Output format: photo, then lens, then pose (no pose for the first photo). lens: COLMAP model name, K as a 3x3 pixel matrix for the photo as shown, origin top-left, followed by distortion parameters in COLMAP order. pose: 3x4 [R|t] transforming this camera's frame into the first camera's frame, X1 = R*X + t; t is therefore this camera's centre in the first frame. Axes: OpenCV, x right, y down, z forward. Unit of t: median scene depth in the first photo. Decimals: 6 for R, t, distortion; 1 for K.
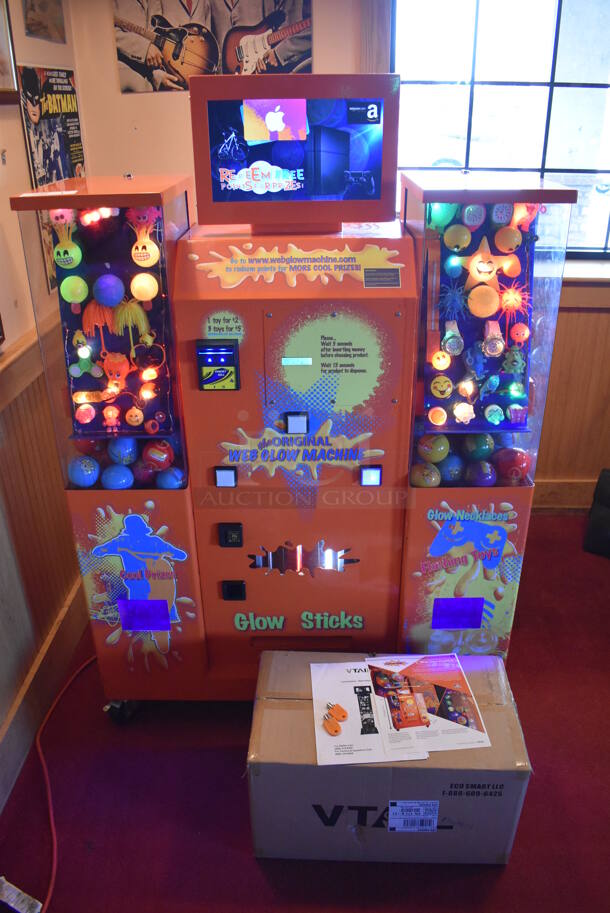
lens RADIAL K [[706.8, 0, 307.2], [0, 706.8, 459.7], [0, 0, 1]] dist [-0.099537, 0.016940]
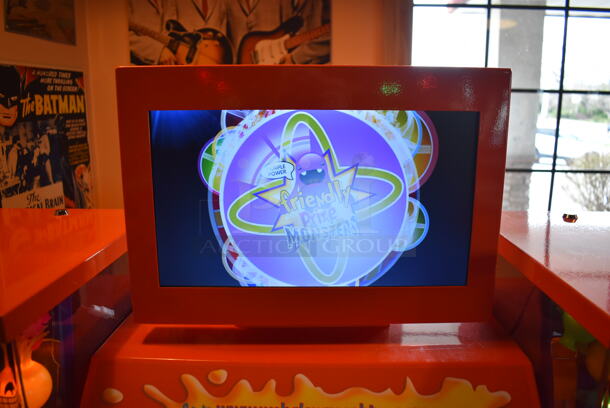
lens RADIAL K [[472.2, 0, 306.9], [0, 472.2, 203.0], [0, 0, 1]] dist [-0.099537, 0.016940]
pose [[0.999649, 0.014941, -0.021860, -0.012325], [-0.020193, 0.964214, -0.264355, -0.312787], [0.017128, 0.264703, 0.964178, 0.583552]]
